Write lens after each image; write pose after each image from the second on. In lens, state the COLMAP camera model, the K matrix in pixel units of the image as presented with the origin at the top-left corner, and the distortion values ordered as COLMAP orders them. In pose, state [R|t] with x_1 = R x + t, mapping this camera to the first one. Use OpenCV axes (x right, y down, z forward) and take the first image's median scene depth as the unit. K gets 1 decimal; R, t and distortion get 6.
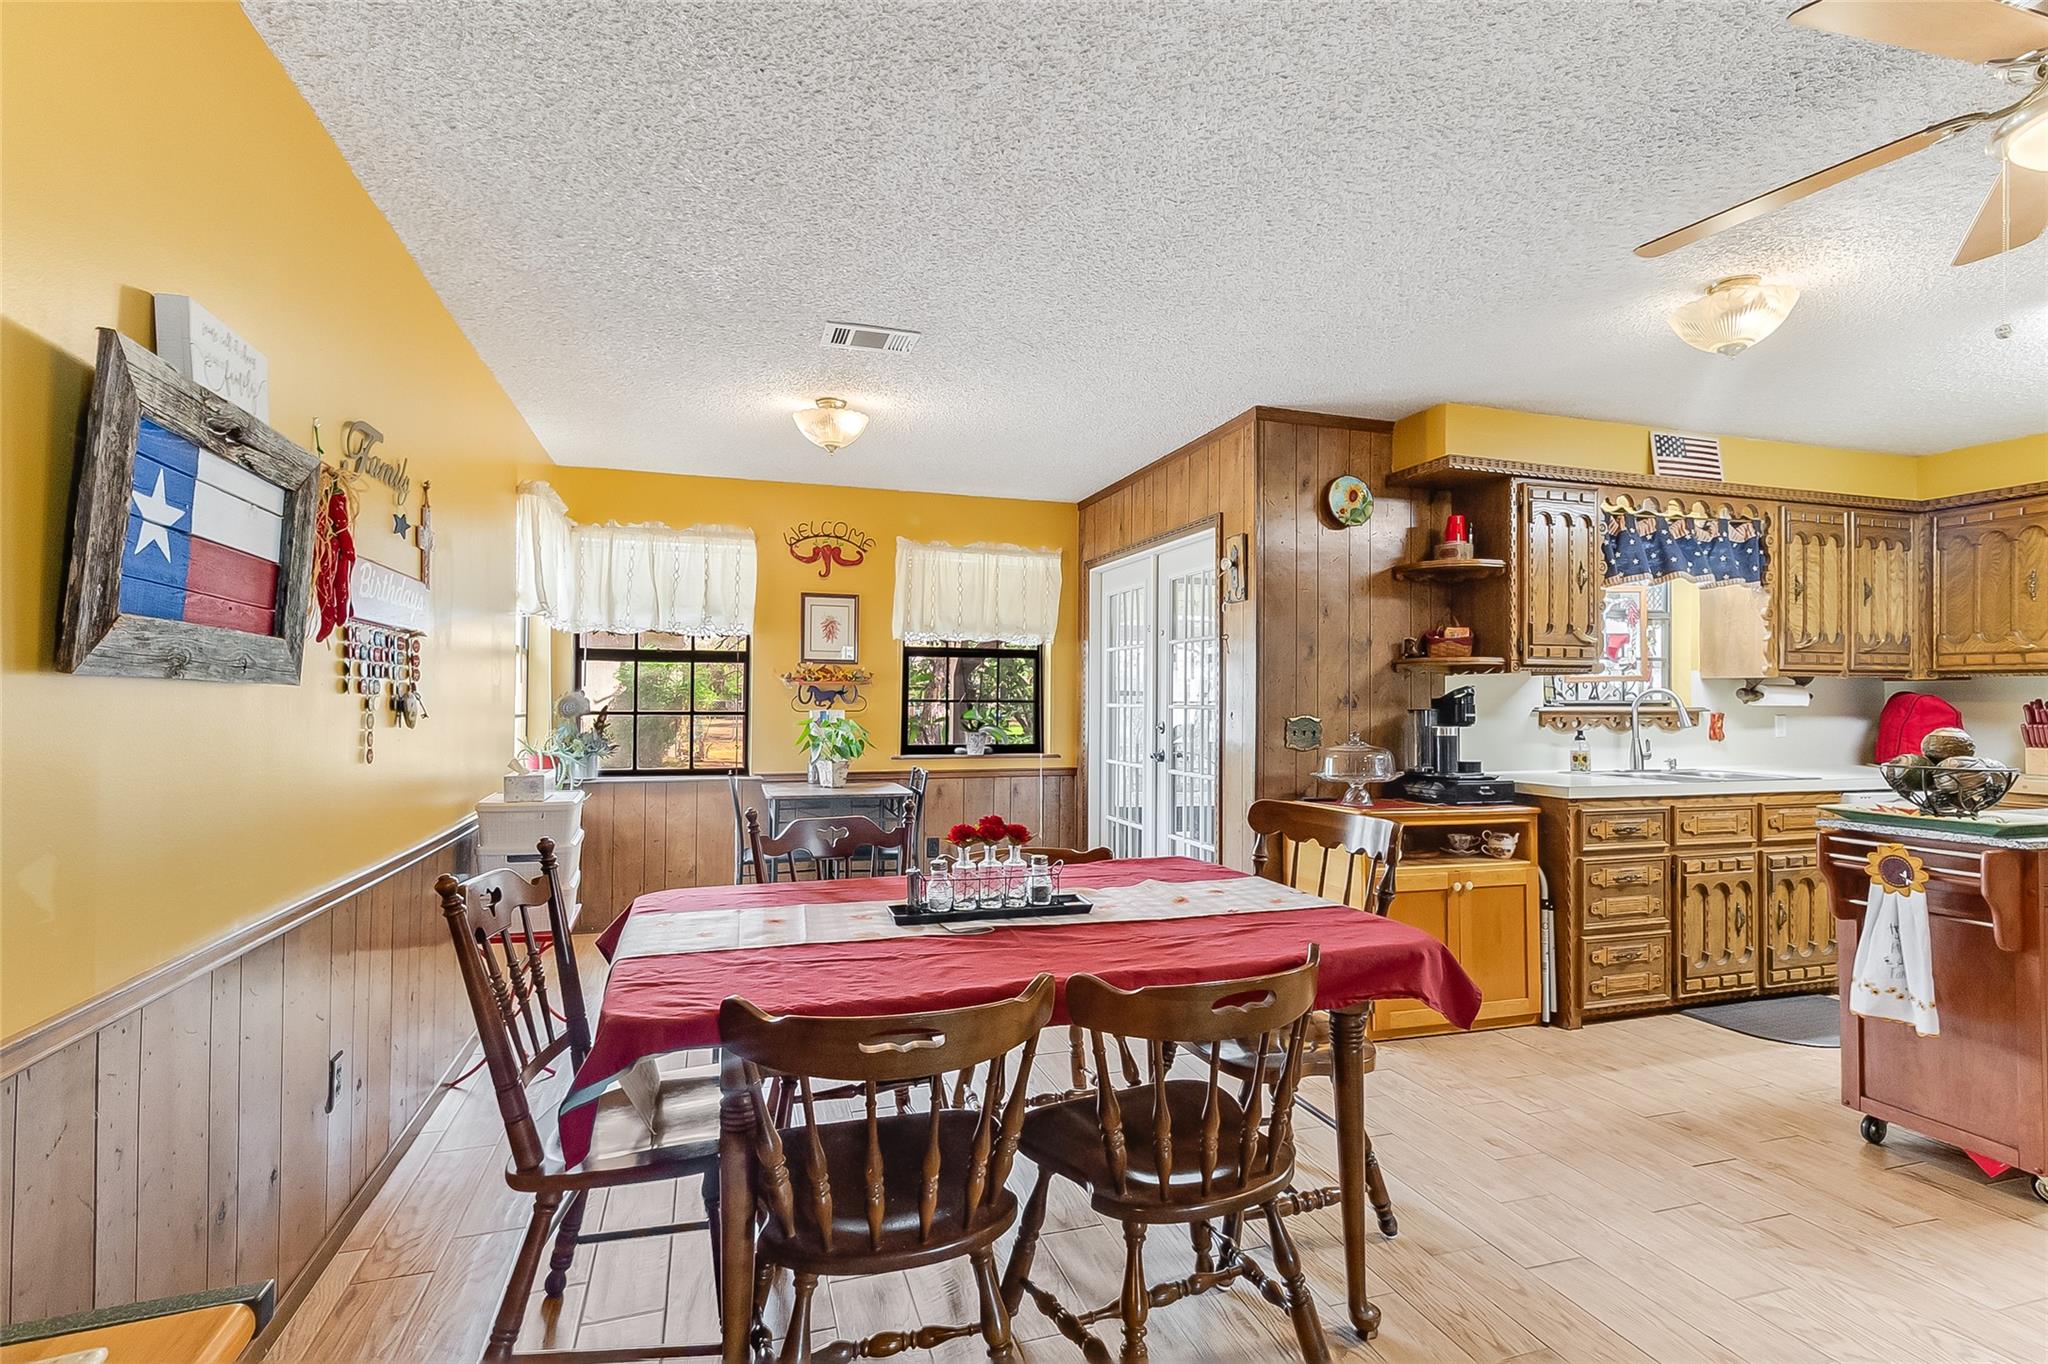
lens RADIAL K [[969.0, 0, 1022.2], [0, 969.0, 689.6], [0, 0, 1]] dist [0.005395, 0.000359]
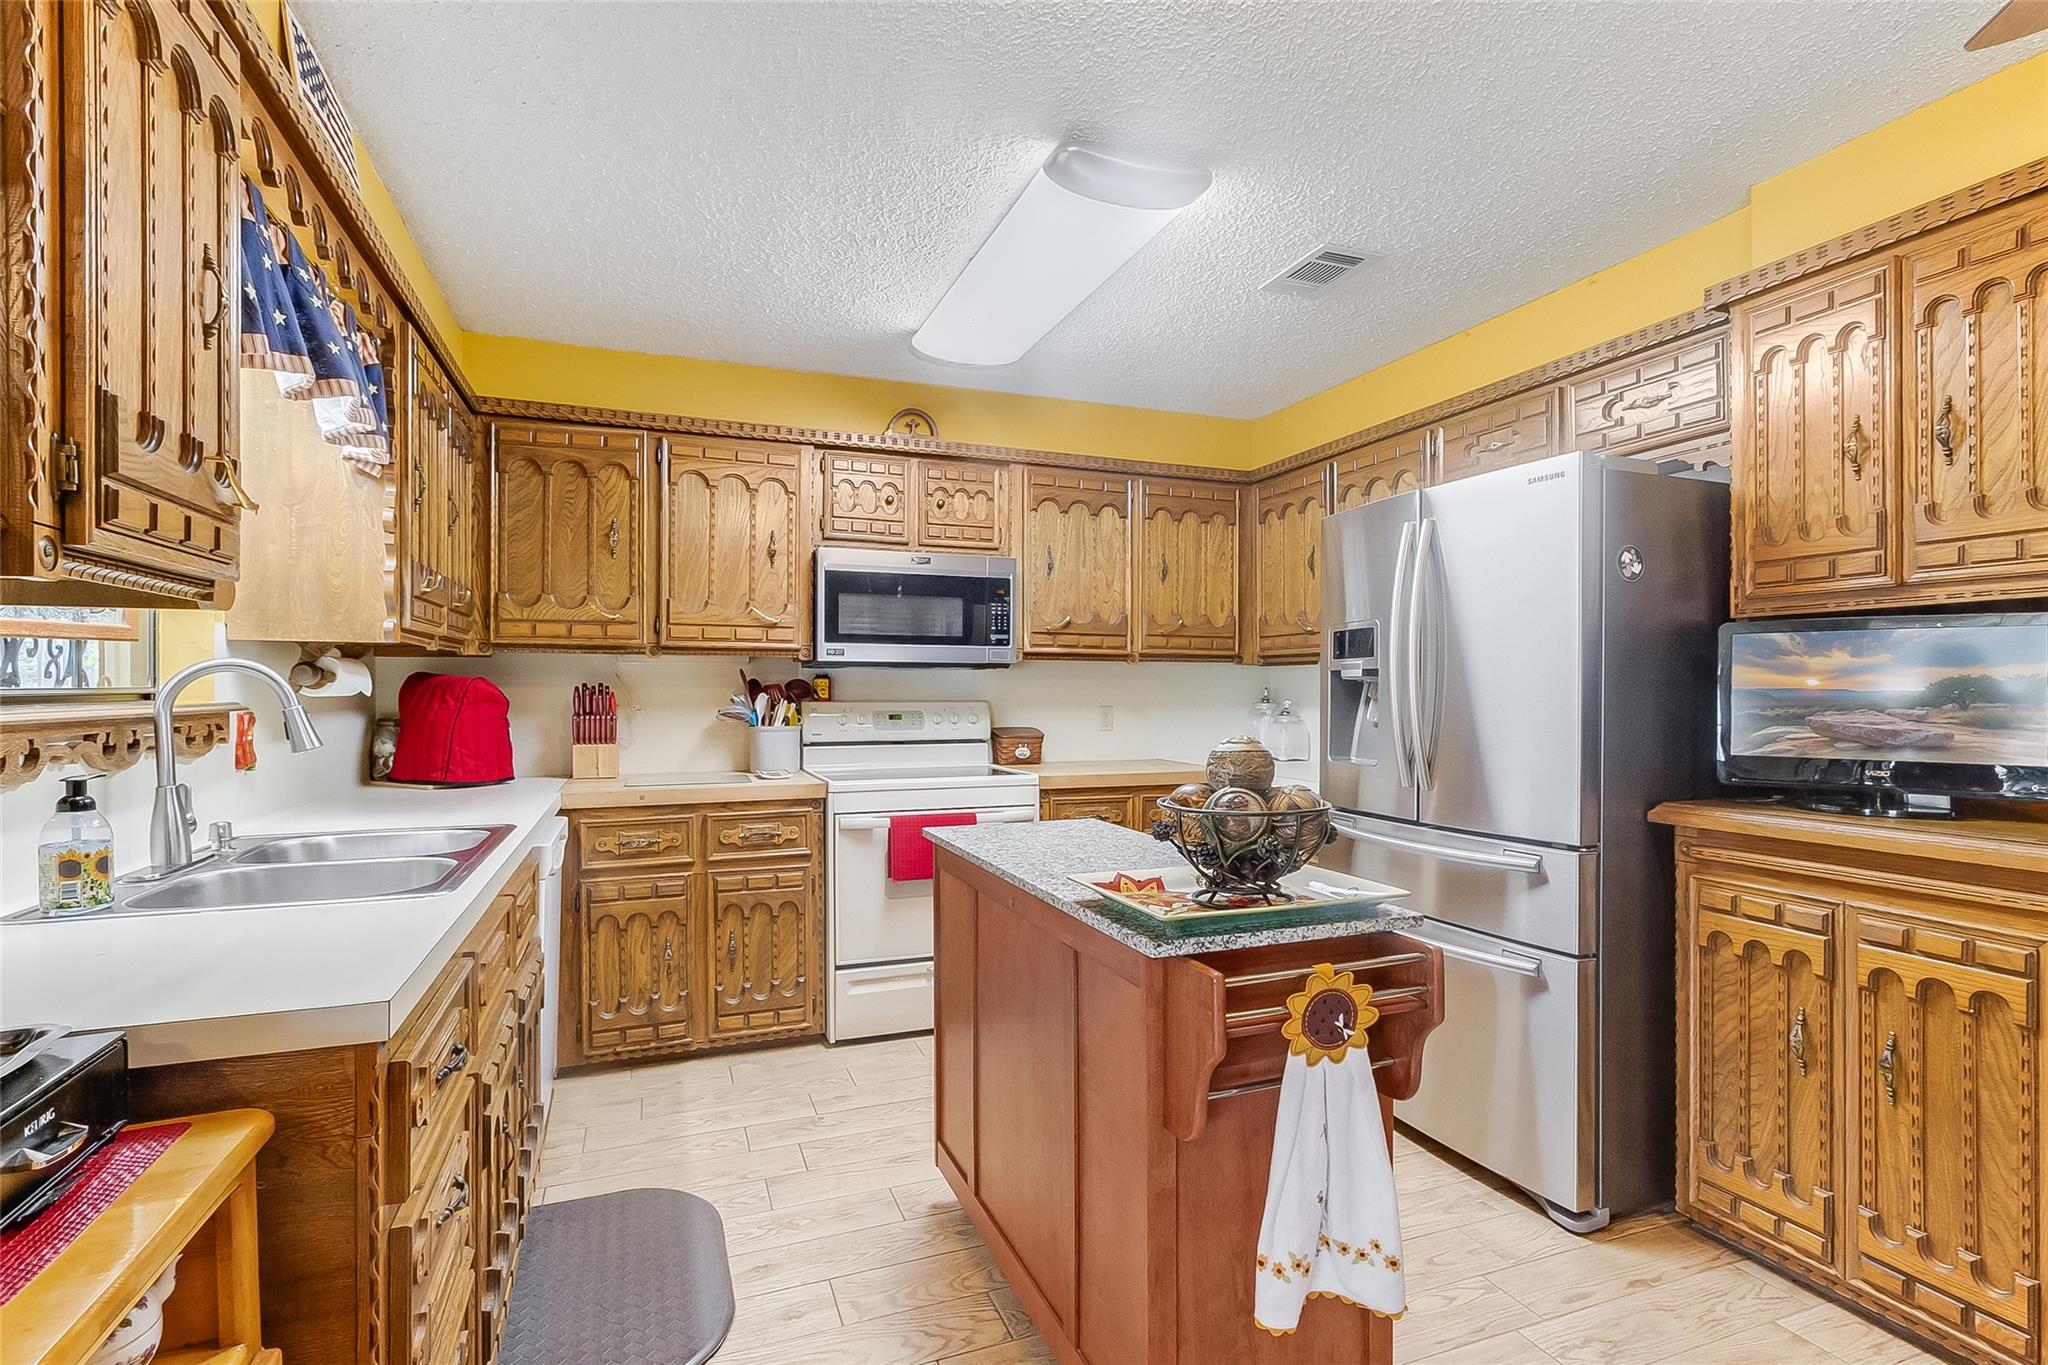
lens RADIAL K [[969.0, 0, 1013.4], [0, 969.0, 689.9], [0, 0, 1]] dist [0.005395, 0.000359]
pose [[-0.056381, -0.007977, 0.998377, 0.230040], [-0.011960, 0.999902, 0.007314, 0.005386], [-0.998338, -0.011528, -0.056471, 0.705752]]
